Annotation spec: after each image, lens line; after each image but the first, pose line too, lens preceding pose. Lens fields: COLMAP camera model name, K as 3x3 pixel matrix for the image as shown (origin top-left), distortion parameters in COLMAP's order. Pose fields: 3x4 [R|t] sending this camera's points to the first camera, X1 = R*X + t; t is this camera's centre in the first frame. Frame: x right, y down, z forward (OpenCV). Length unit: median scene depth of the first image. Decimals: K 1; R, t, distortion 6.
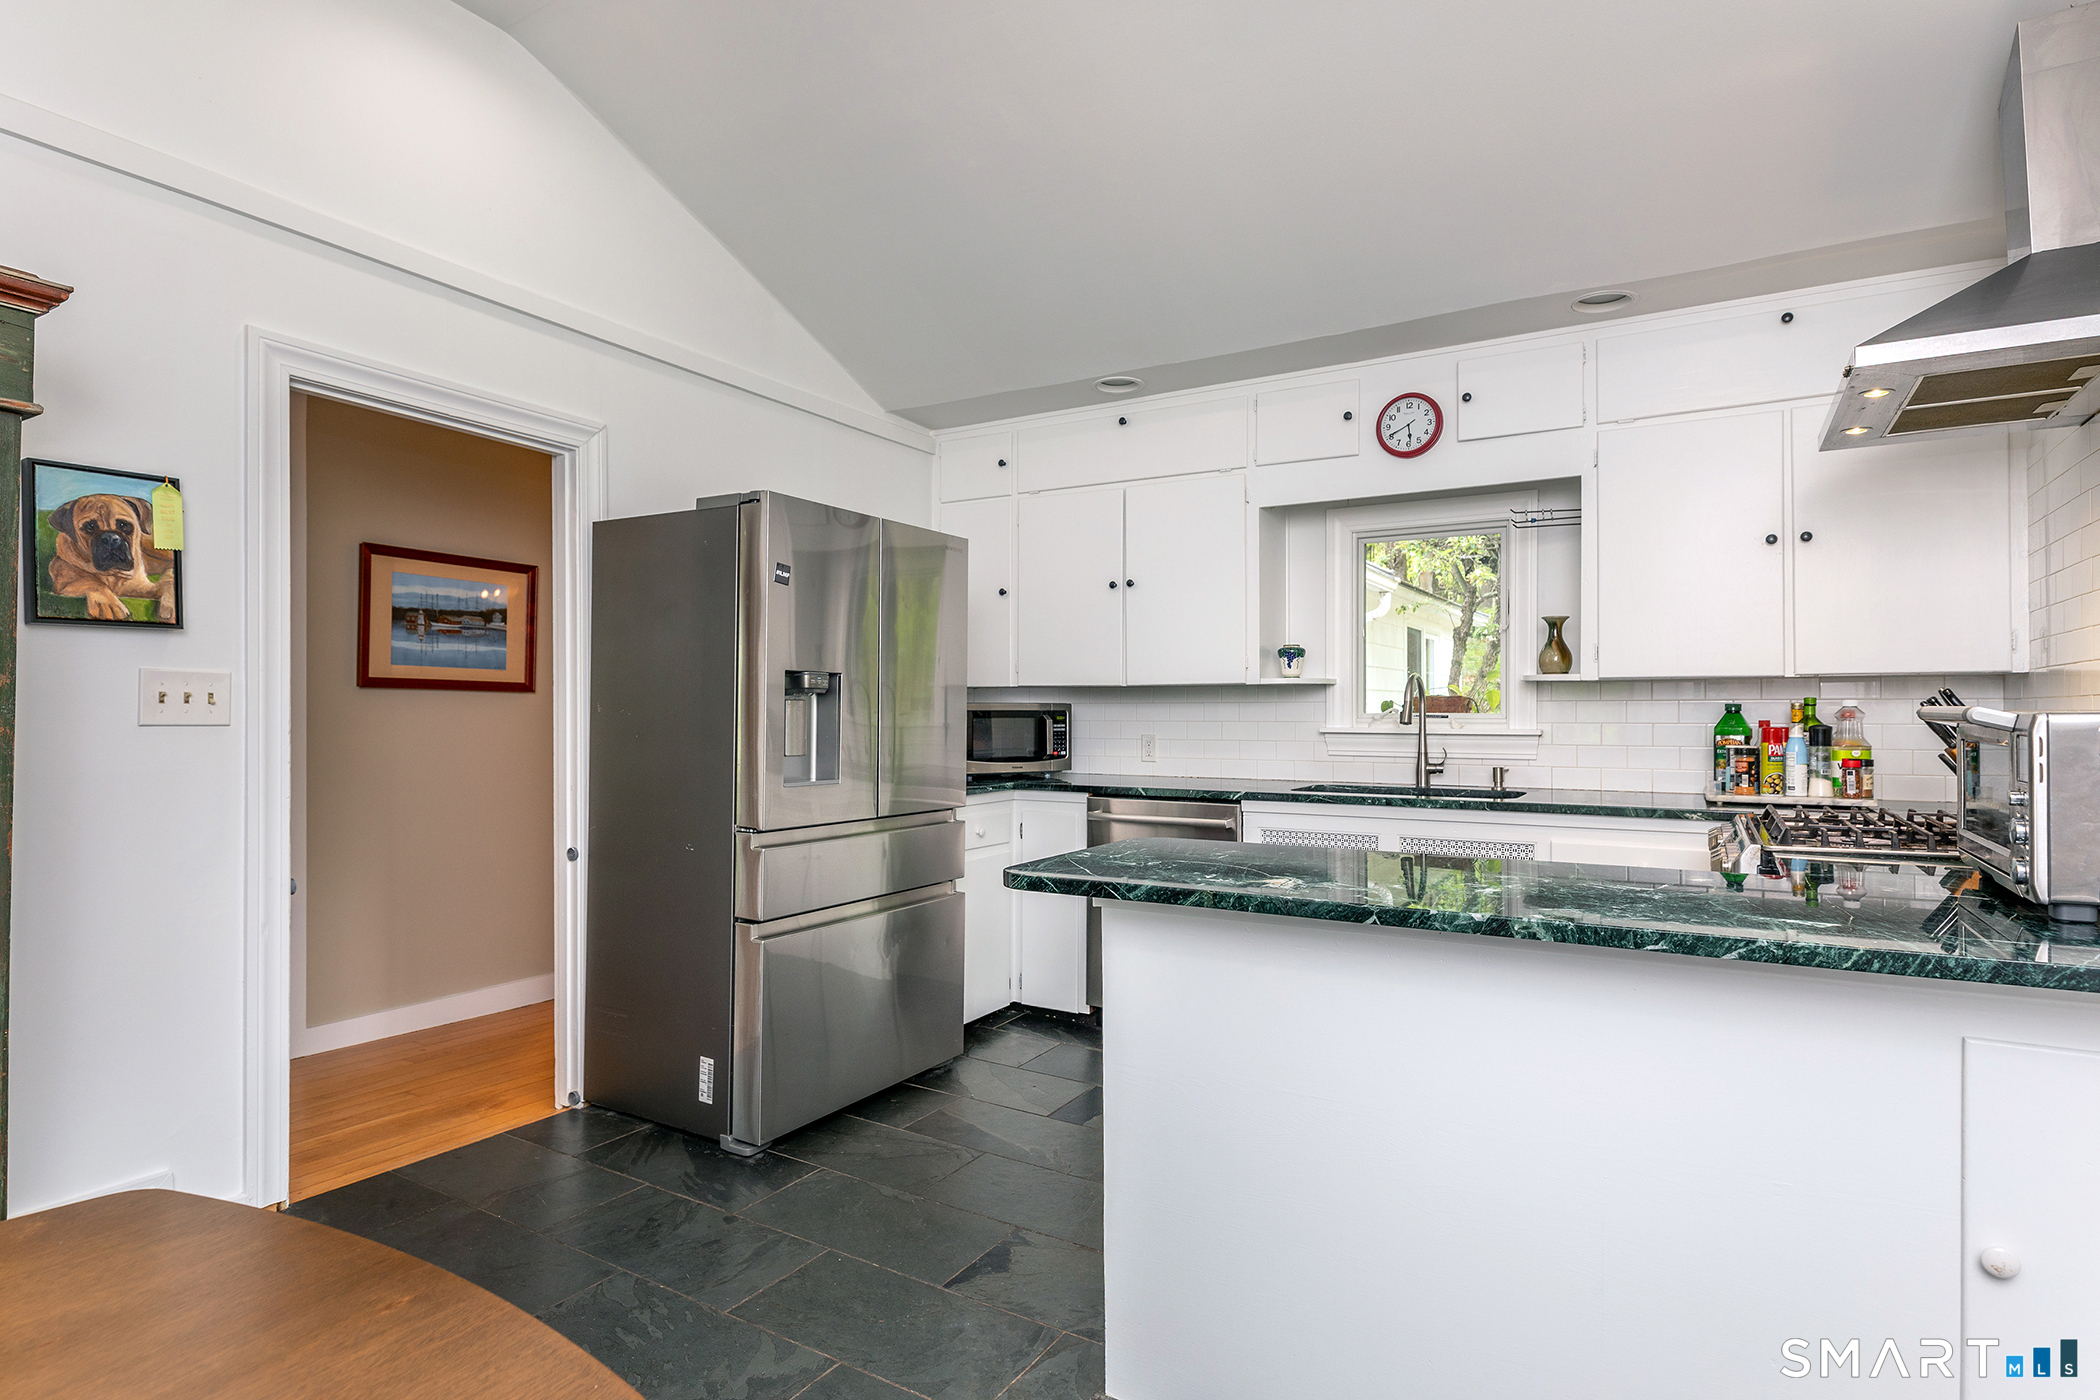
lens RADIAL K [[1056.9, 0, 992.9], [0, 1056.9, 702.1], [0, 0, 1]] dist [-0.001064, 0.000164]
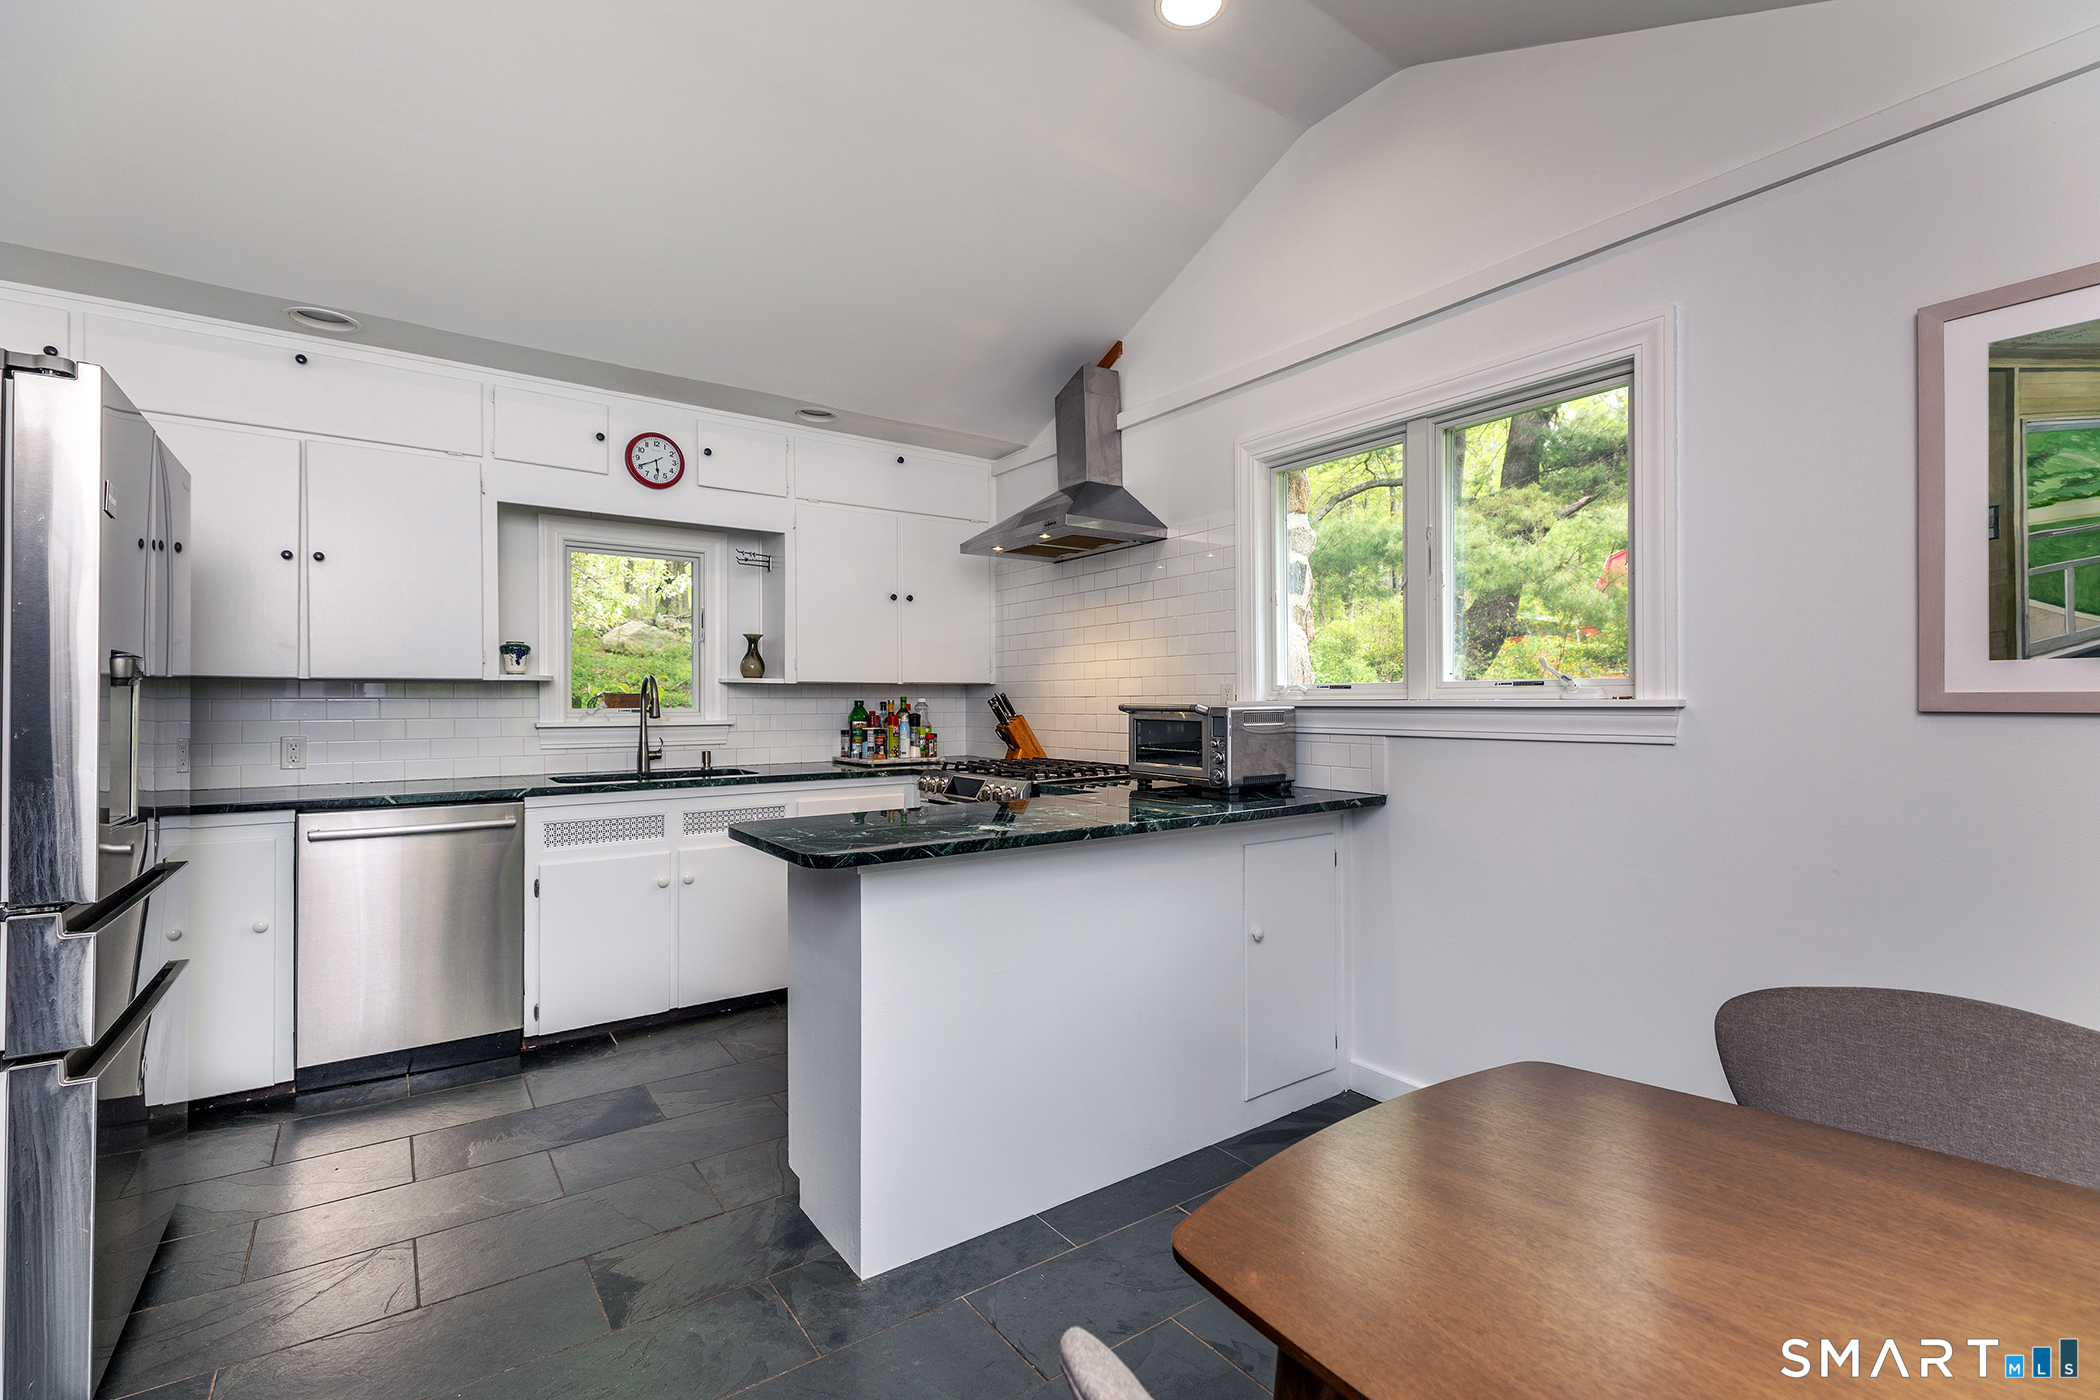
lens RADIAL K [[951.0, 0, 1047.5], [0, 951.0, 702.4], [0, 0, 1]] dist [0.005604, -0.002274]
pose [[0.376661, -0.002757, 0.926347, -0.421502], [-0.004336, 0.999979, 0.004739, -0.002981], [-0.926341, -0.005802, 0.376641, 0.208103]]
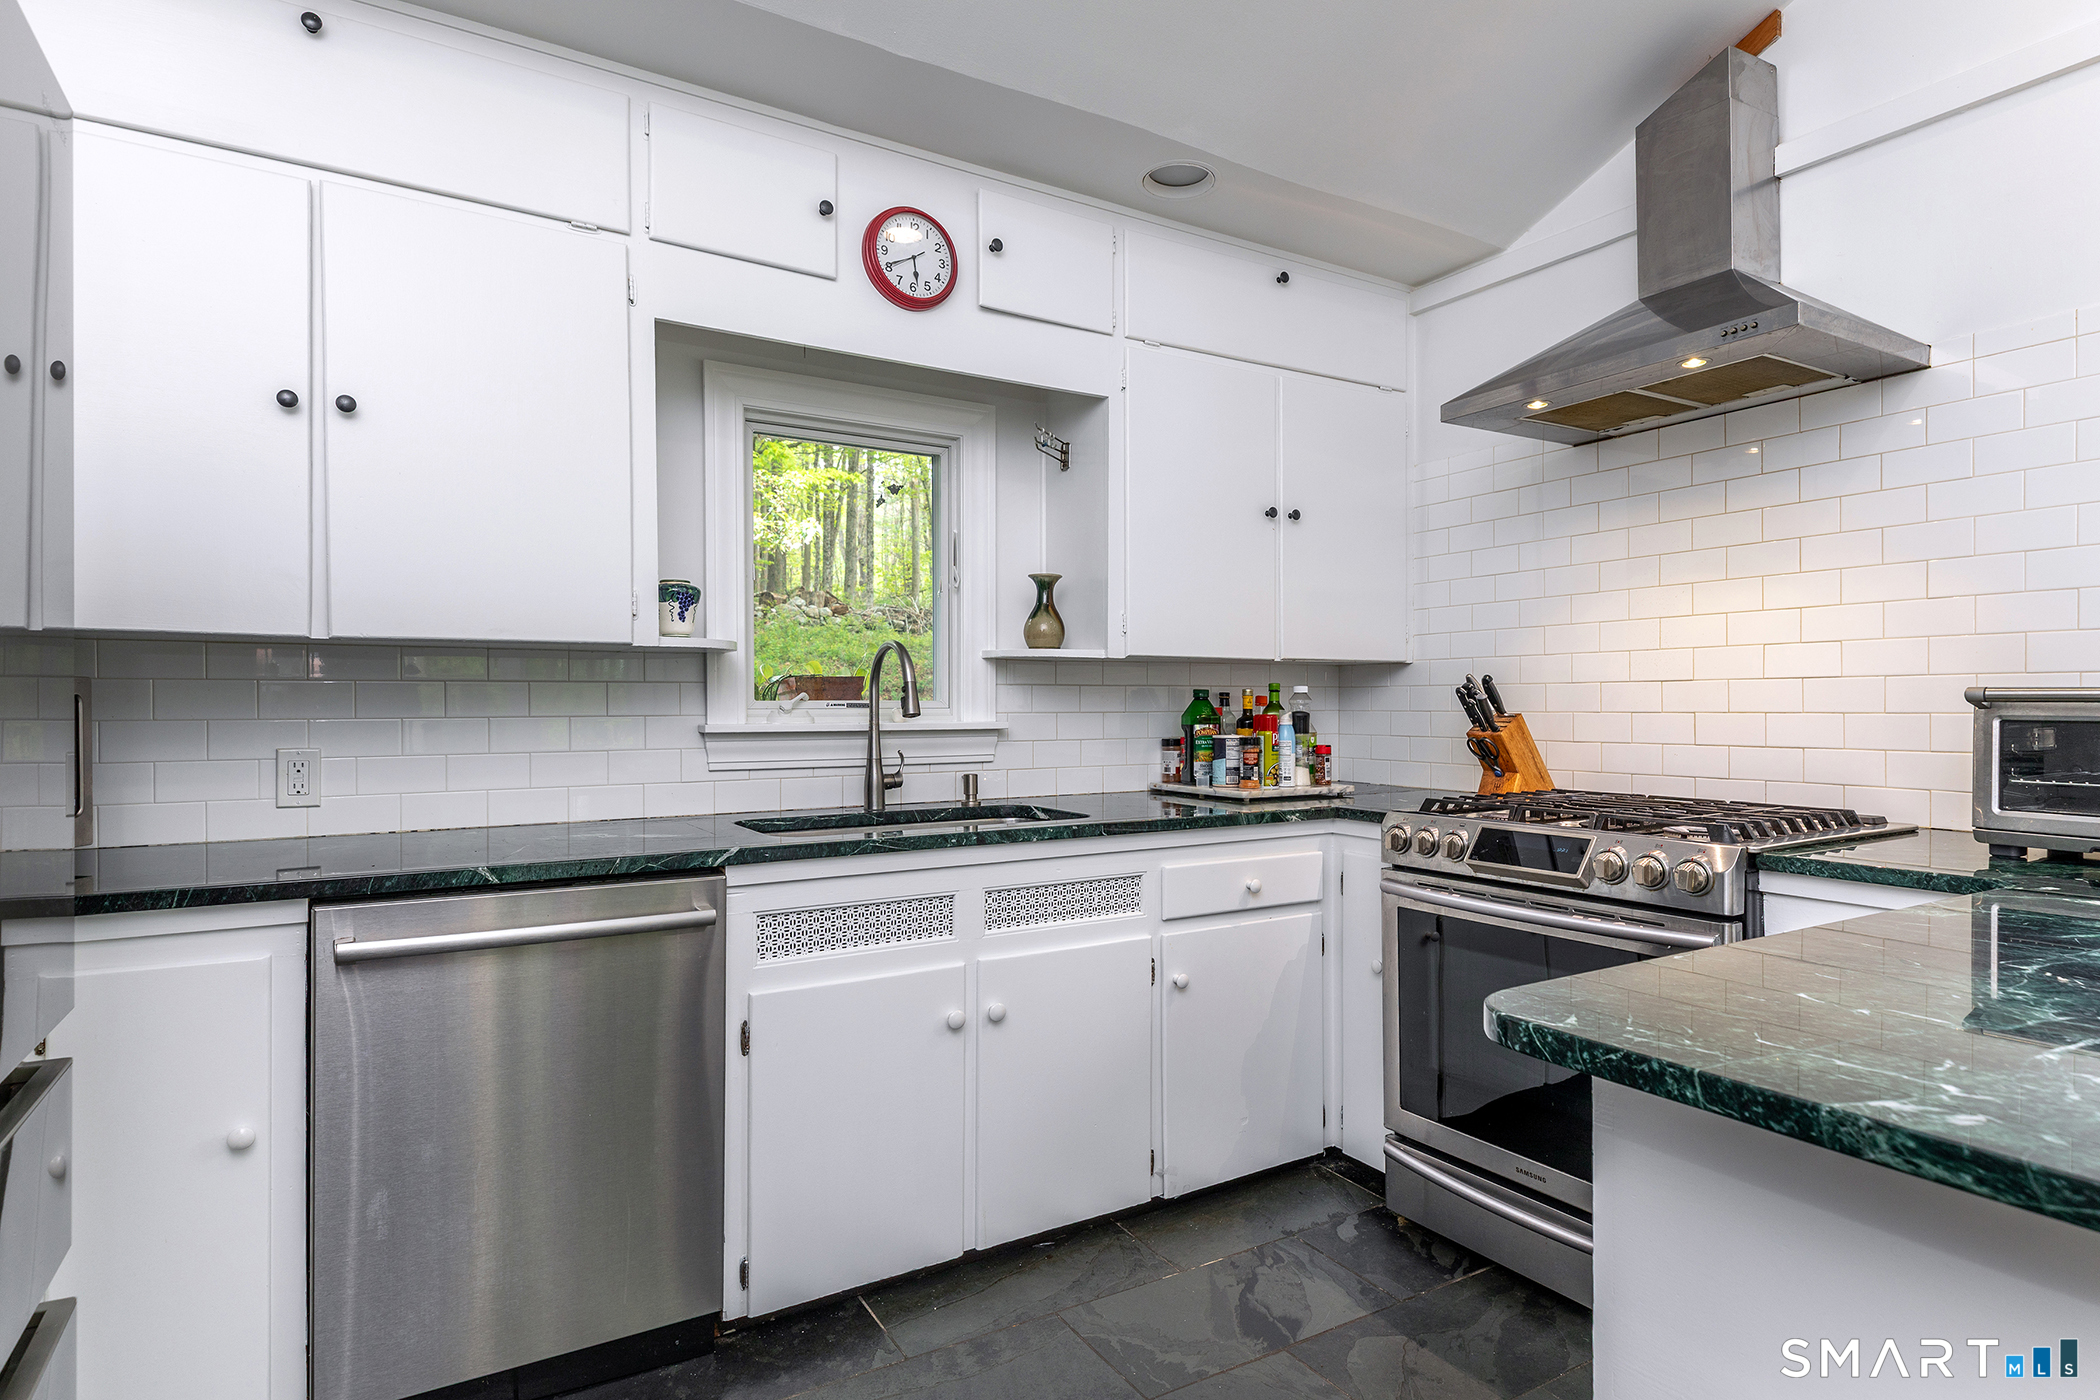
lens RADIAL K [[1105.1, 0, 1054.0], [0, 1105.1, 713.9], [0, 0, 1]] dist [0.011389, 0.000674]
pose [[0.434733, -0.010505, 0.900498, -0.190069], [-0.006304, 0.999872, 0.014708, 0.008780], [-0.900537, -0.012071, 0.434611, 0.630546]]
